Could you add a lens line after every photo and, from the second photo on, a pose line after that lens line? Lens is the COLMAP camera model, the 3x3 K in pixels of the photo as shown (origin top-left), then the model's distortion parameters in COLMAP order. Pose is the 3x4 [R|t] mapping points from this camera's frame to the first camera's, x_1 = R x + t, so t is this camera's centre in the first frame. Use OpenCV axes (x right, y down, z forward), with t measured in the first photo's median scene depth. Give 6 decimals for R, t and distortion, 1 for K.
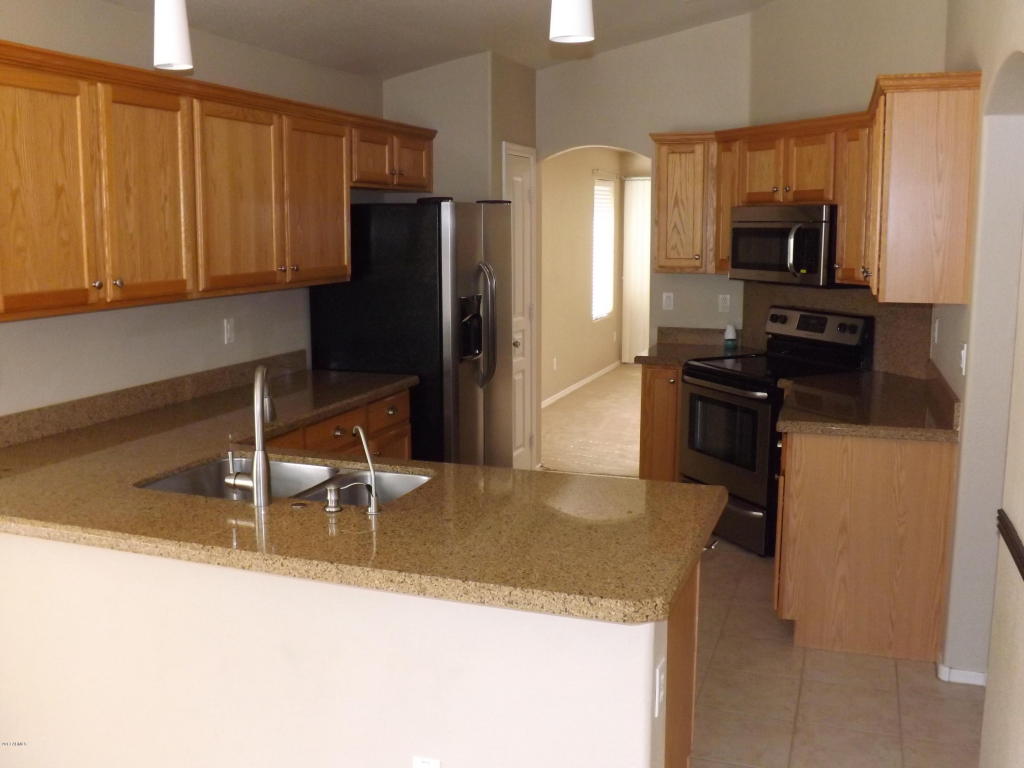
lens RADIAL K [[1039.3, 0, 505.9], [0, 1039.3, 383.5], [0, 0, 1]] dist [-0.095082, 0.000000]
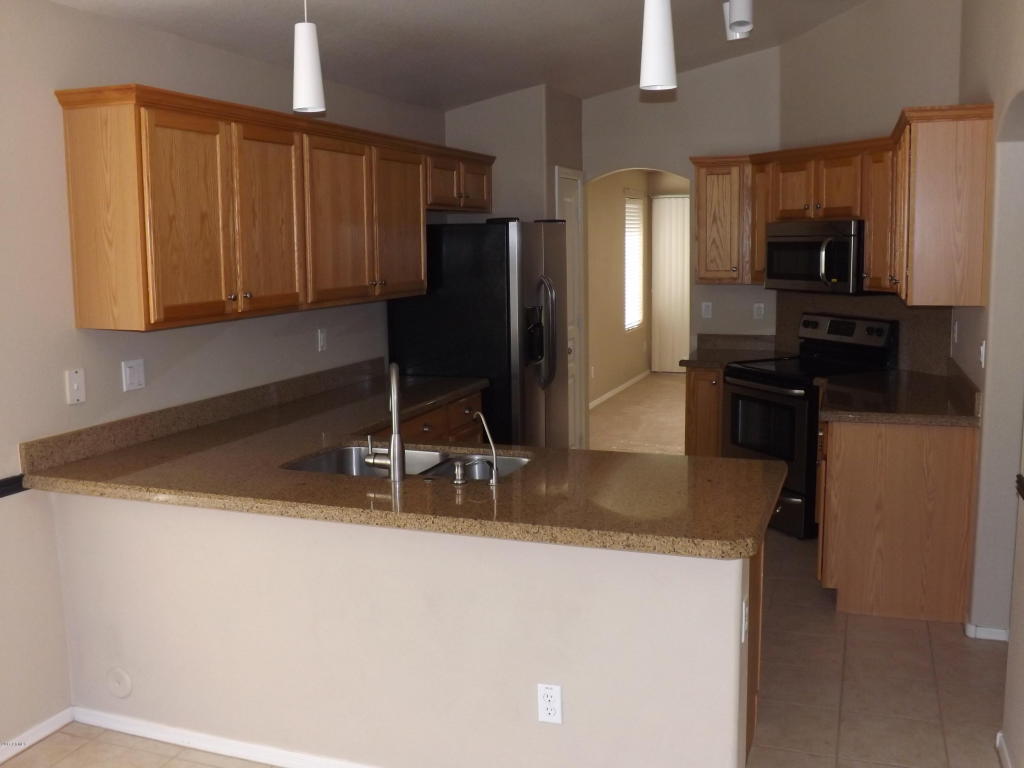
lens RADIAL K [[1039.3, 0, 511.8], [0, 1039.3, 384.3], [0, 0, 1]] dist [-0.095082, 0.000000]
pose [[0.999911, -0.012842, -0.003489, -0.057634], [0.012786, 0.999796, -0.015650, 0.016191], [0.003689, 0.015604, 0.999871, -0.109431]]
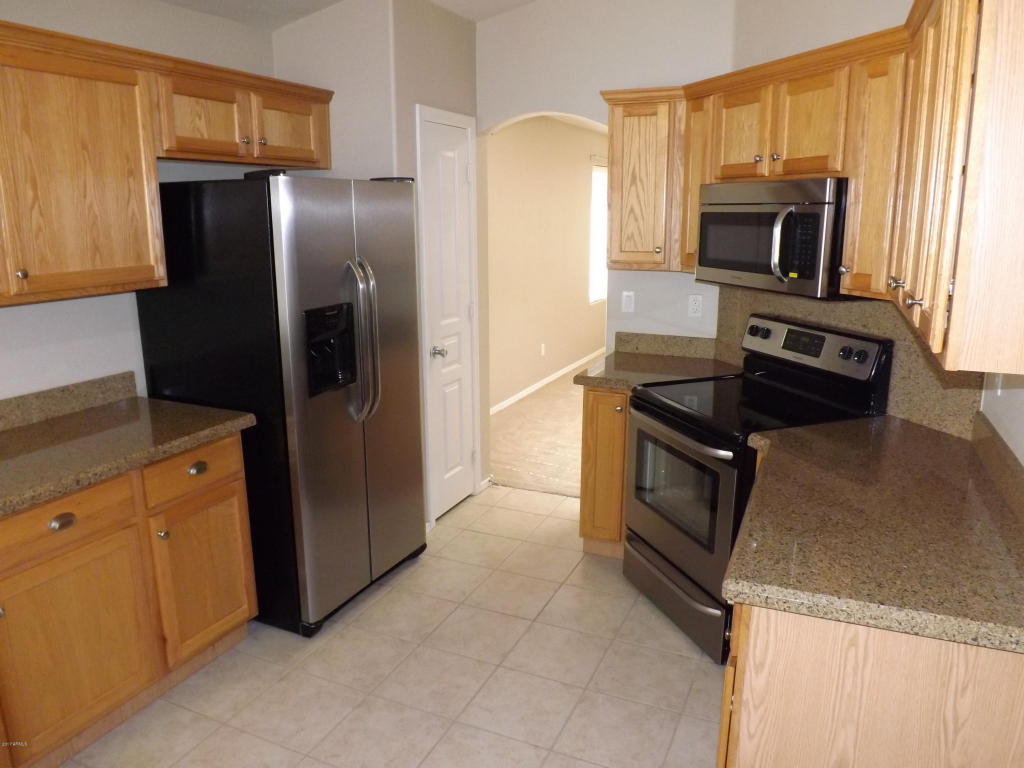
lens RADIAL K [[737.4, 0, 521.4], [0, 737.4, 377.8], [0, 0, 1]] dist [-0.073142, 0.007458]
pose [[0.996614, 0.019712, -0.079828, 0.151661], [-0.014097, 0.997426, 0.070298, -0.074749], [0.081008, -0.068935, 0.994327, 0.508470]]
